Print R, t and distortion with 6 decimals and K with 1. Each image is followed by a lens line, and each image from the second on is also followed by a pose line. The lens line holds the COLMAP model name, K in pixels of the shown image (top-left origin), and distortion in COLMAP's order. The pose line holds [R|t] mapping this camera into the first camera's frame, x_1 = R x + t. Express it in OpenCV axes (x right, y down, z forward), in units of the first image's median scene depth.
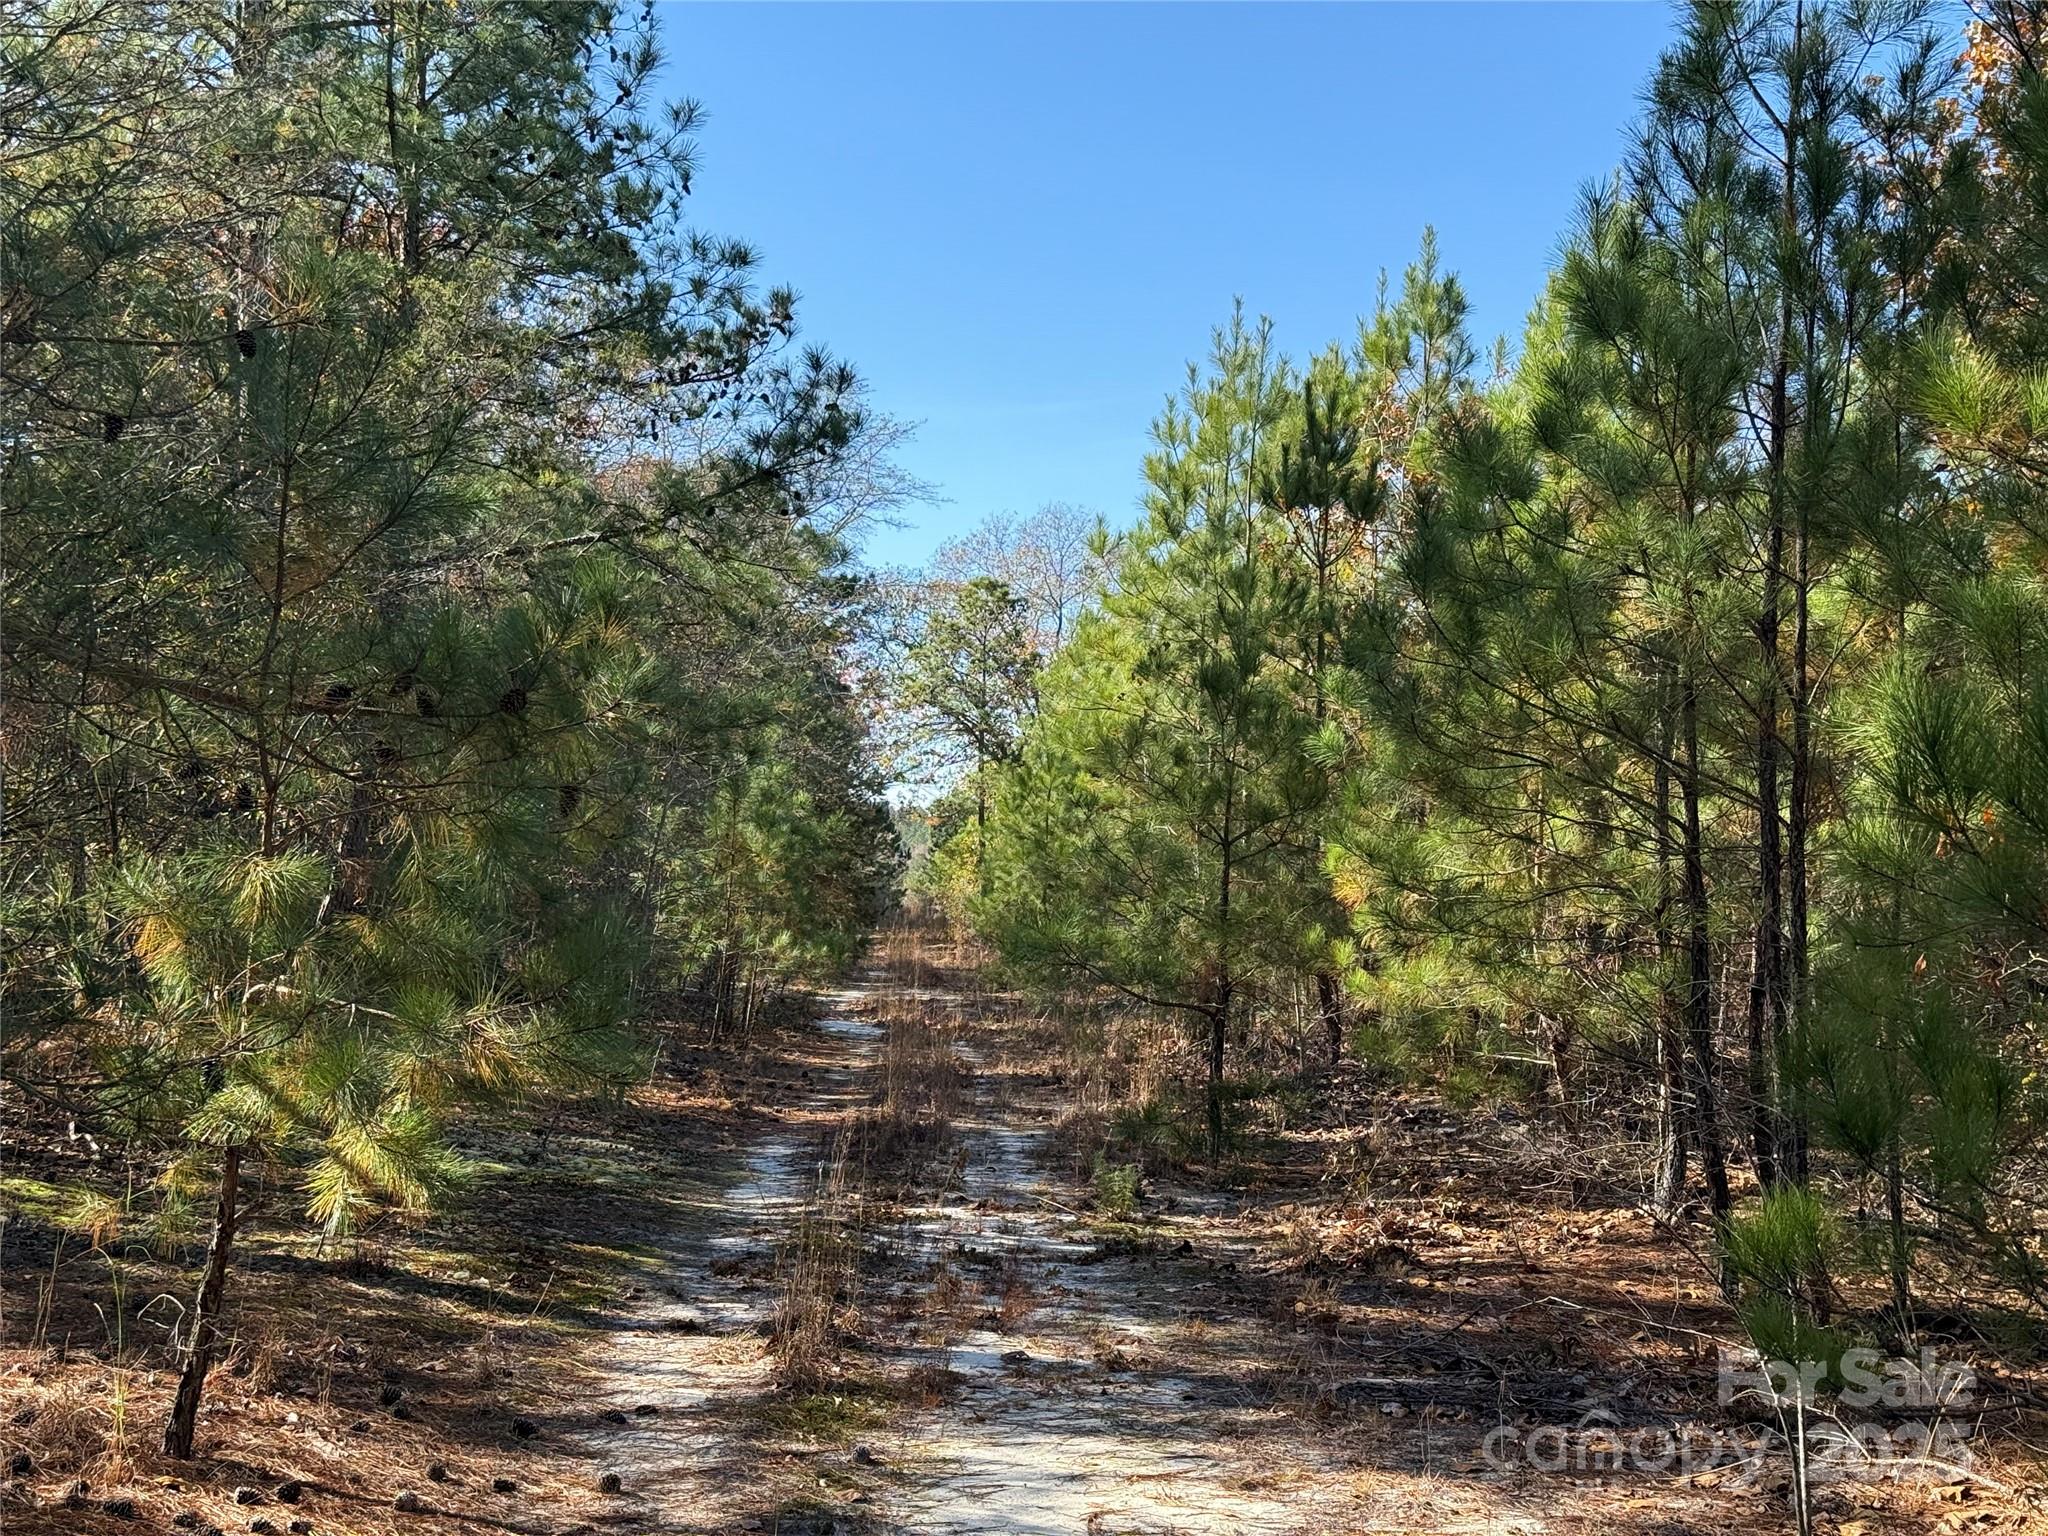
lens RADIAL K [[2863.1, 0, 1022.0], [0, 2863.1, 766.7], [0, 0, 1]] dist [0.157850, 0.000000]
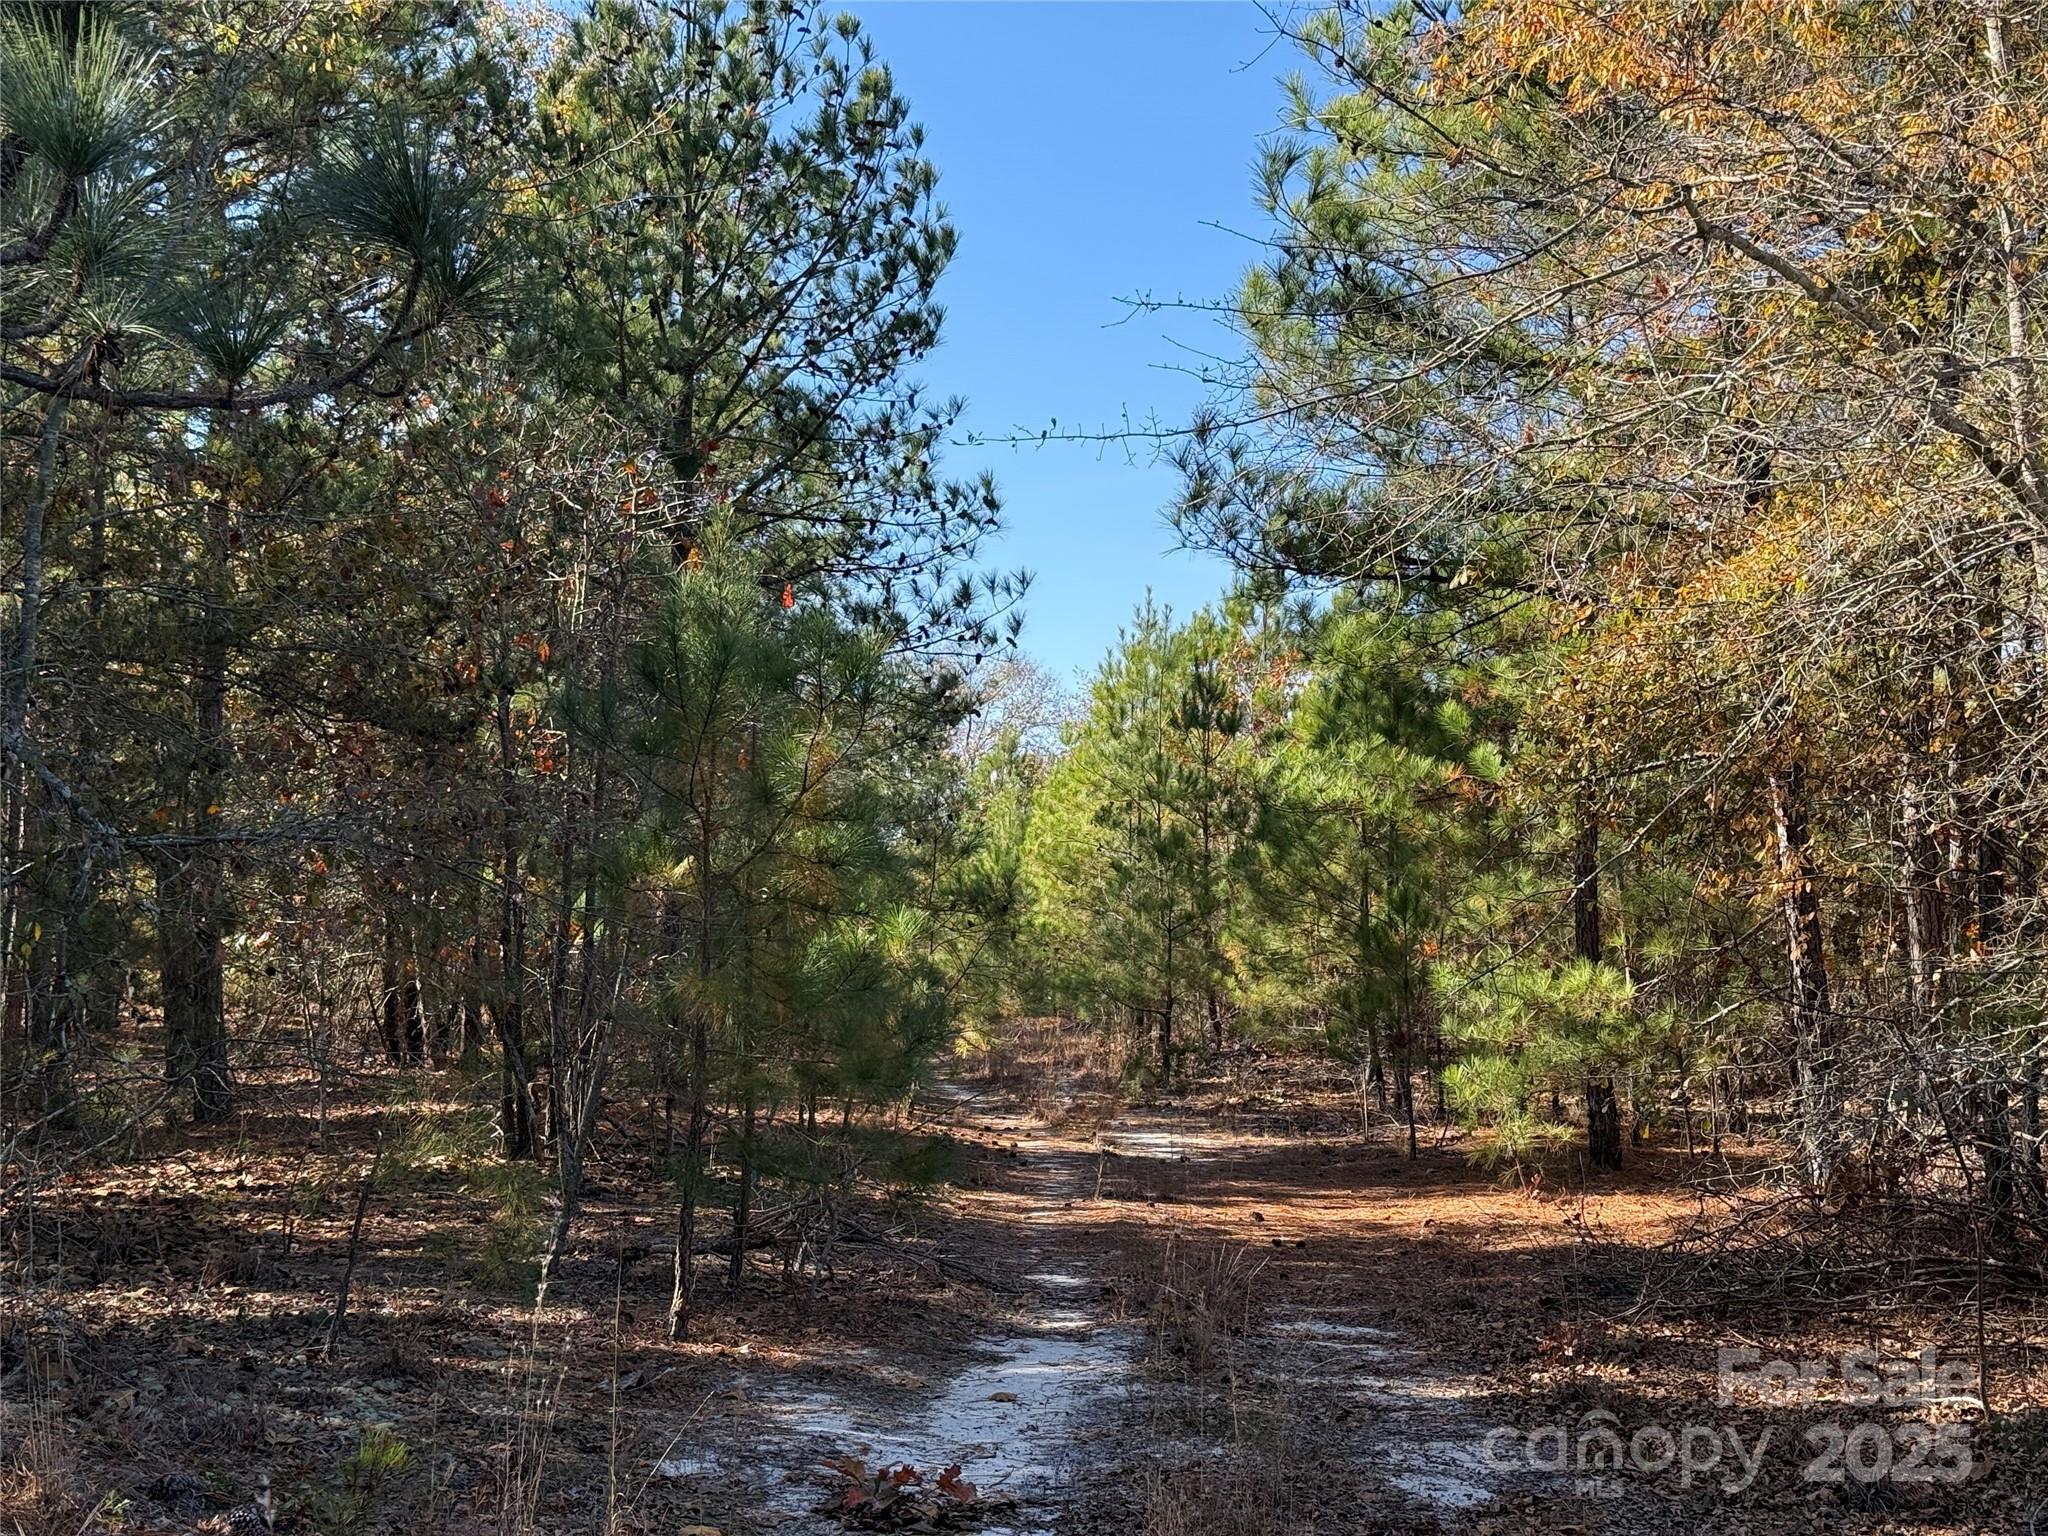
lens RADIAL K [[2863.1, 0, 1025.3], [0, 2863.1, 769.6], [0, 0, 1]] dist [0.157850, 0.000000]
pose [[0.998496, -0.014372, 0.052912, -0.137445], [0.015279, 0.999742, -0.016795, -0.055042], [-0.052657, 0.017579, 0.998458, -1.029569]]
